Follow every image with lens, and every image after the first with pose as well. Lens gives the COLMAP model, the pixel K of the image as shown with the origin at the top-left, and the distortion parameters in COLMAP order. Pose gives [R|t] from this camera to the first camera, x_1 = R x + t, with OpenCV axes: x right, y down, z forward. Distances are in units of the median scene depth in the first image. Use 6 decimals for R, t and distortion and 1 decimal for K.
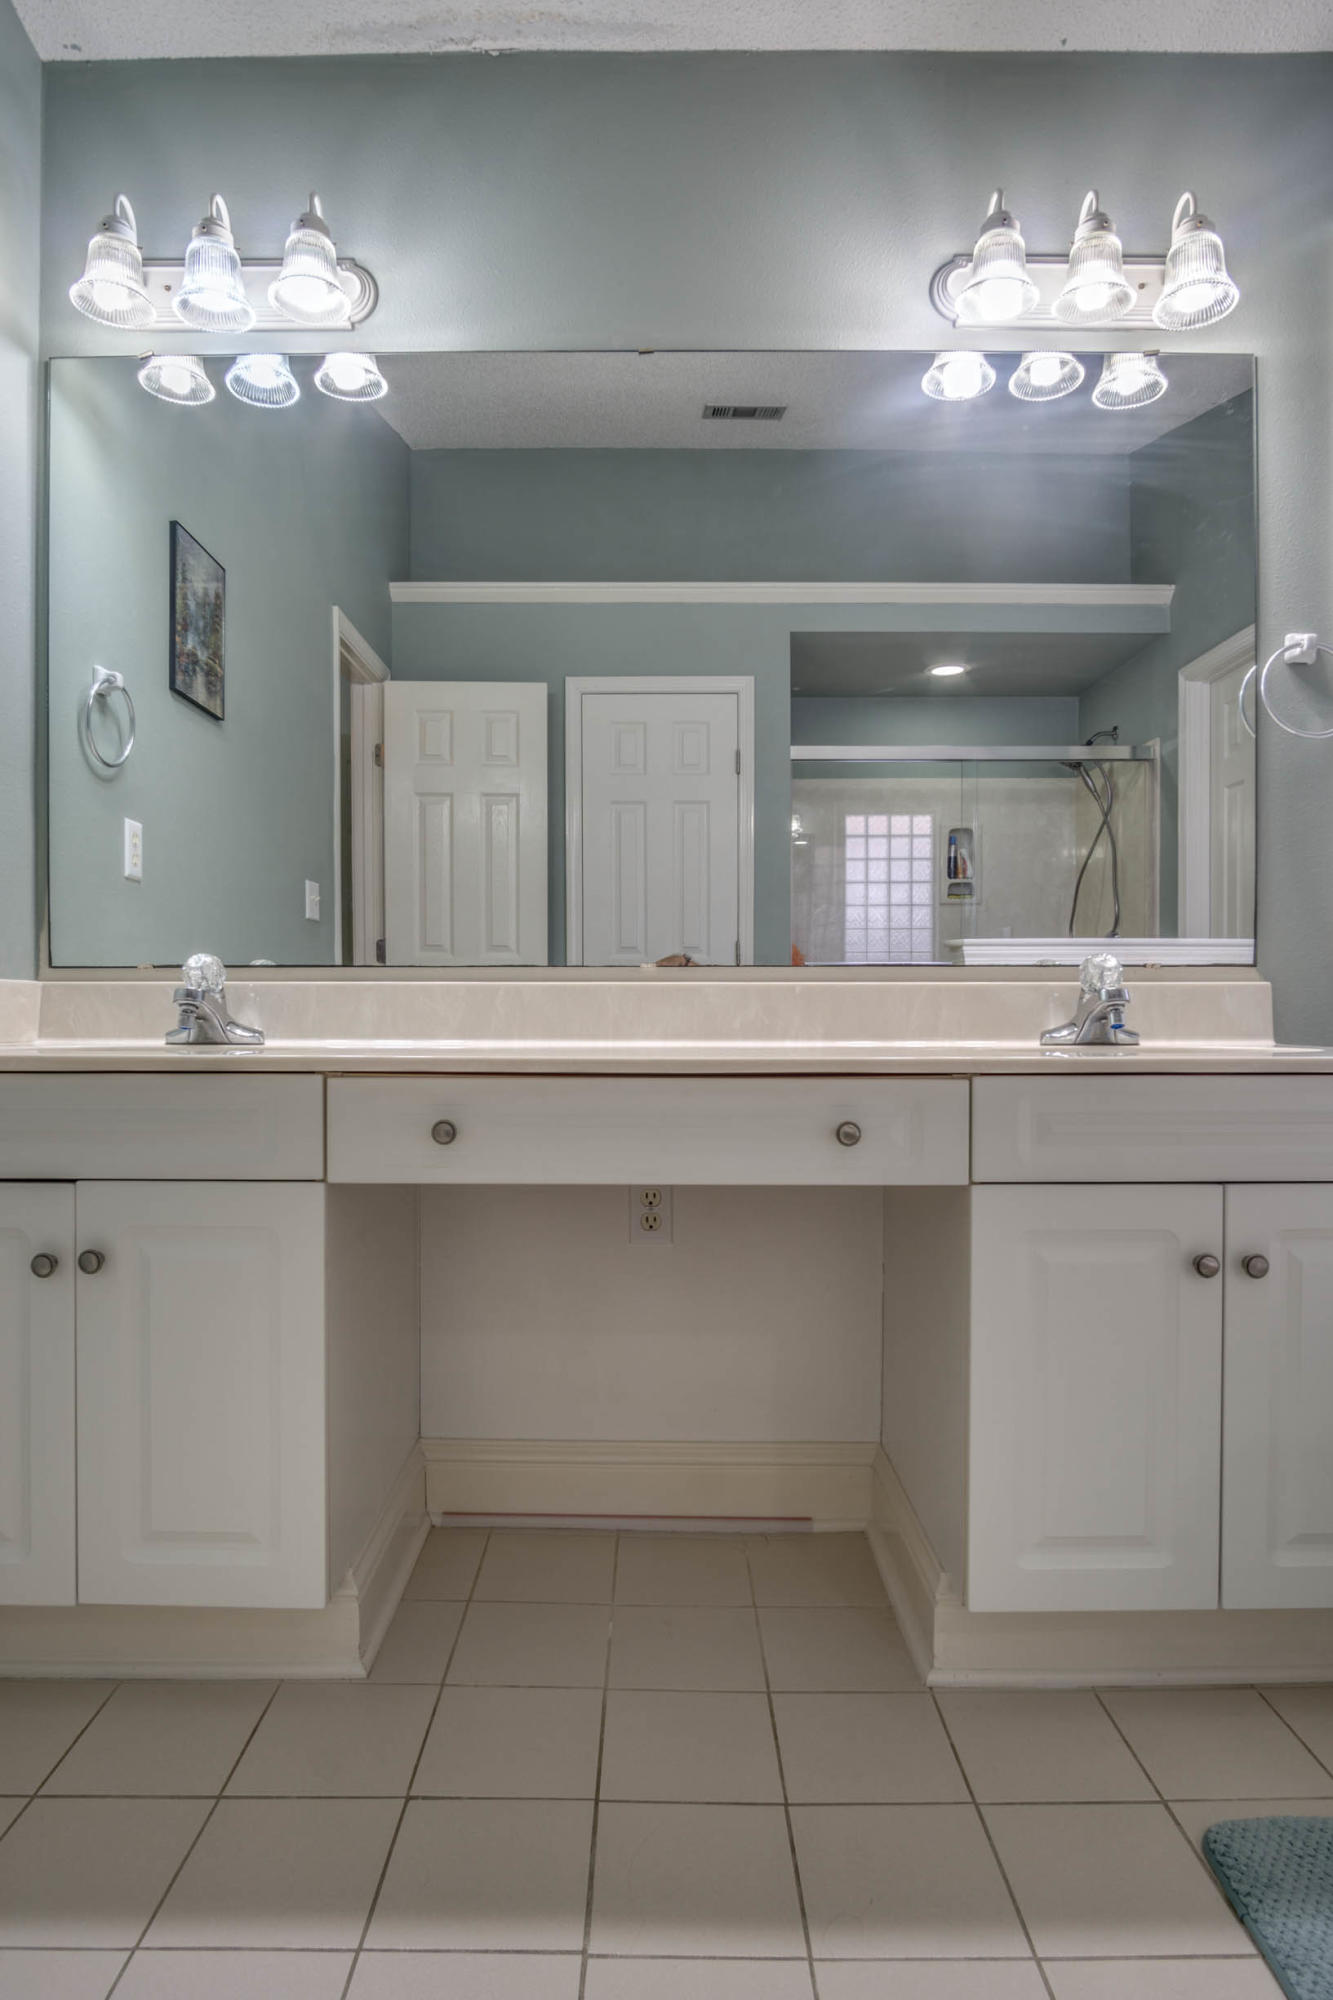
lens RADIAL K [[1176.8, 0, 605.4], [0, 1176.8, 1001.3], [0, 0, 1]] dist [-0.023396, 0.002193]
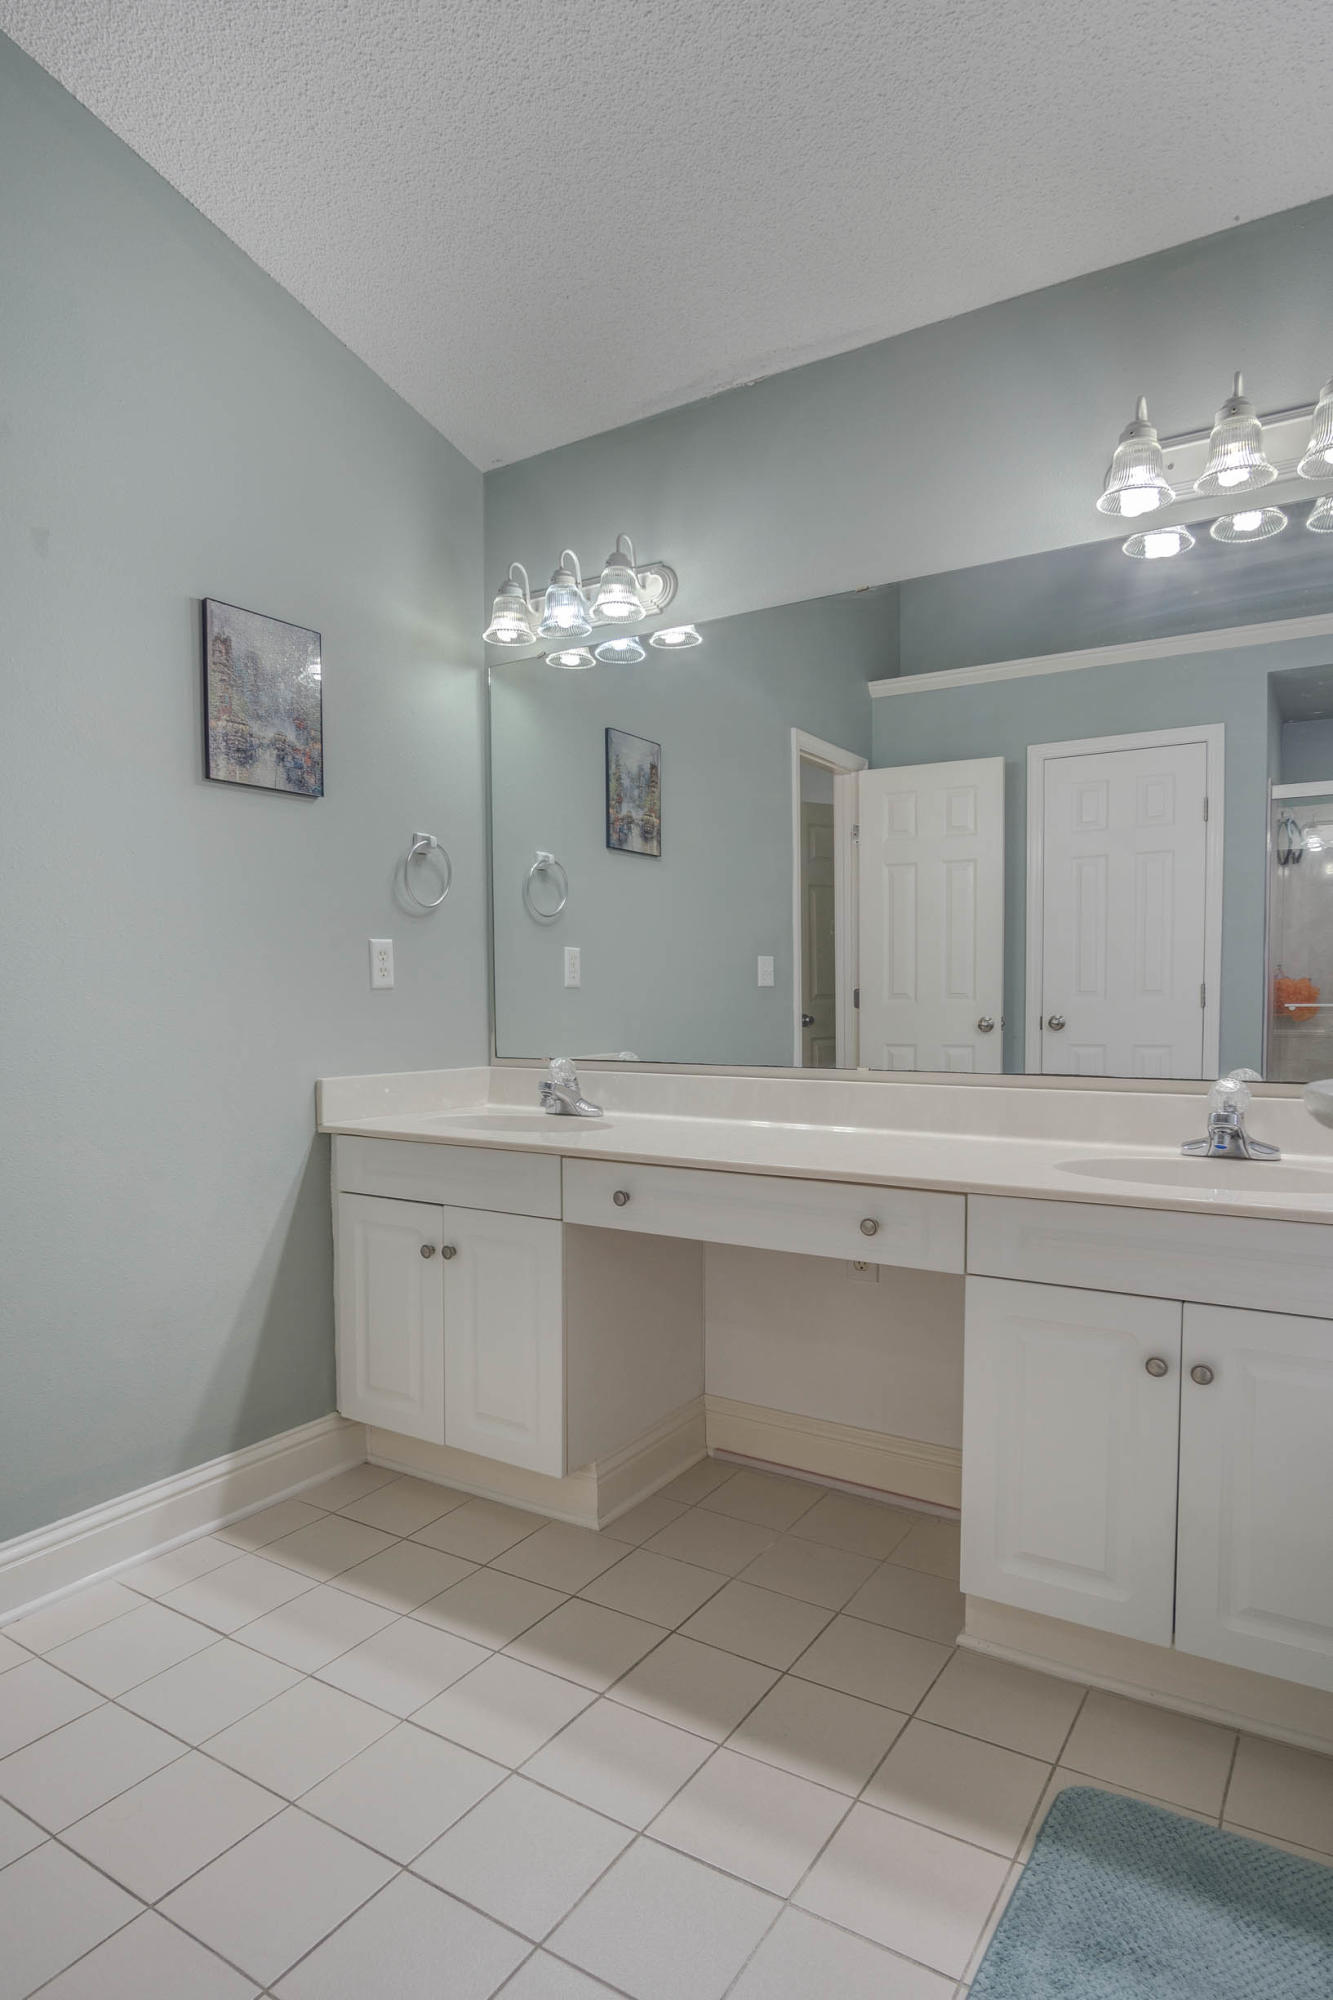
lens RADIAL K [[1076.5, 0, 603.6], [0, 1076.5, 1044.3], [0, 0, 1]] dist [-0.026271, 0.002249]
pose [[0.849768, 0.019331, -0.526802, 0.423775], [0.002841, 0.999145, 0.041247, -0.108783], [0.527149, -0.036547, 0.848987, -0.160177]]
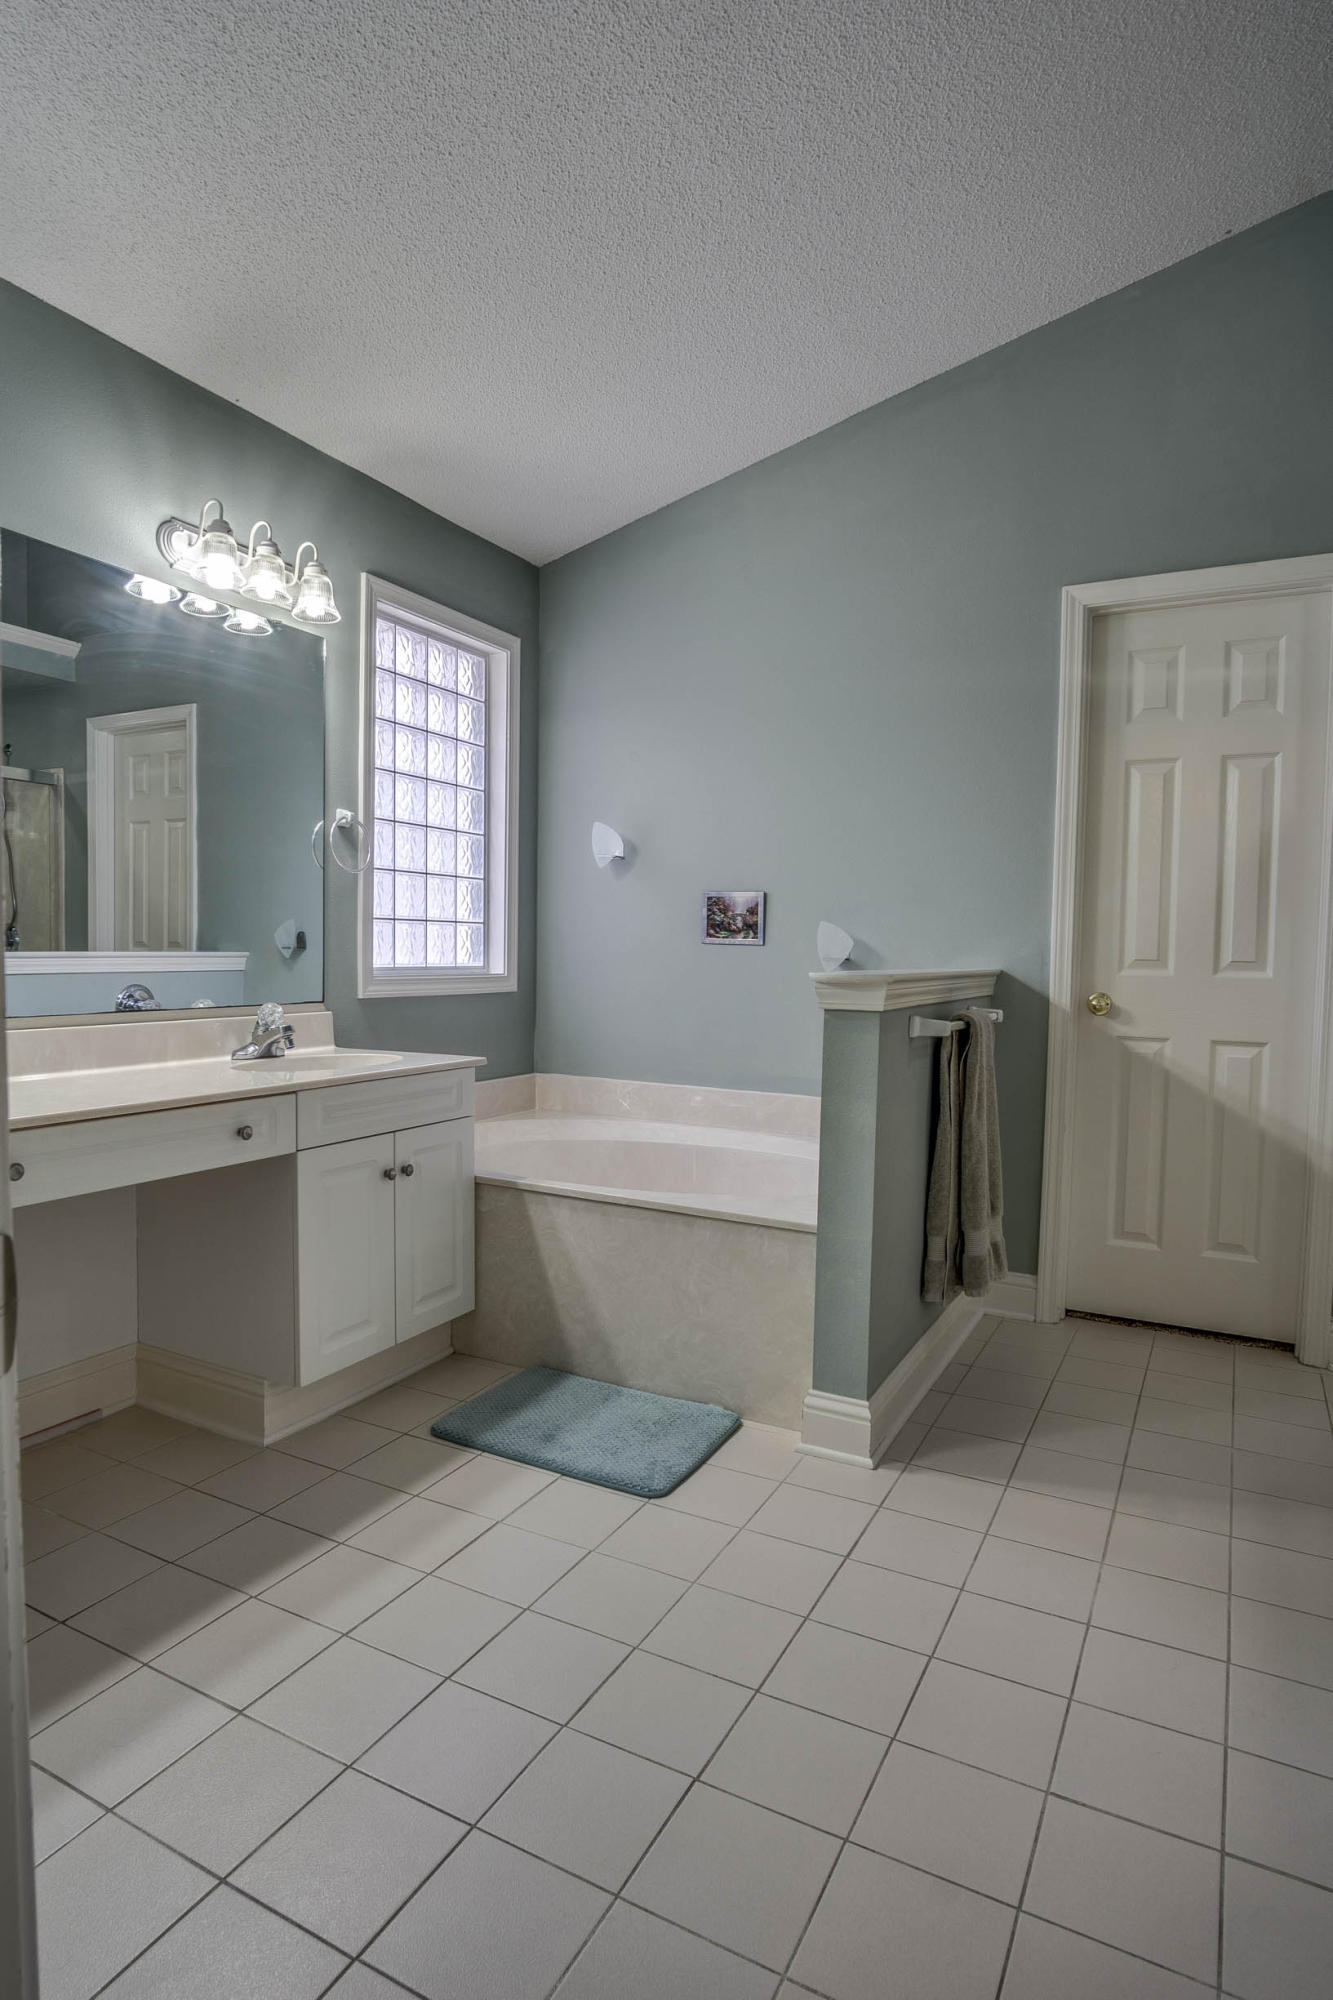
lens RADIAL K [[1103.5, 0, 655.8], [0, 1103.5, 1007.8], [0, 0, 1]] dist [-0.032459, 0.009451]
pose [[0.467980, -0.040218, 0.882823, -0.638828], [-0.007599, 0.998744, 0.049527, -0.105963], [-0.883706, -0.029886, 0.467087, -0.180209]]
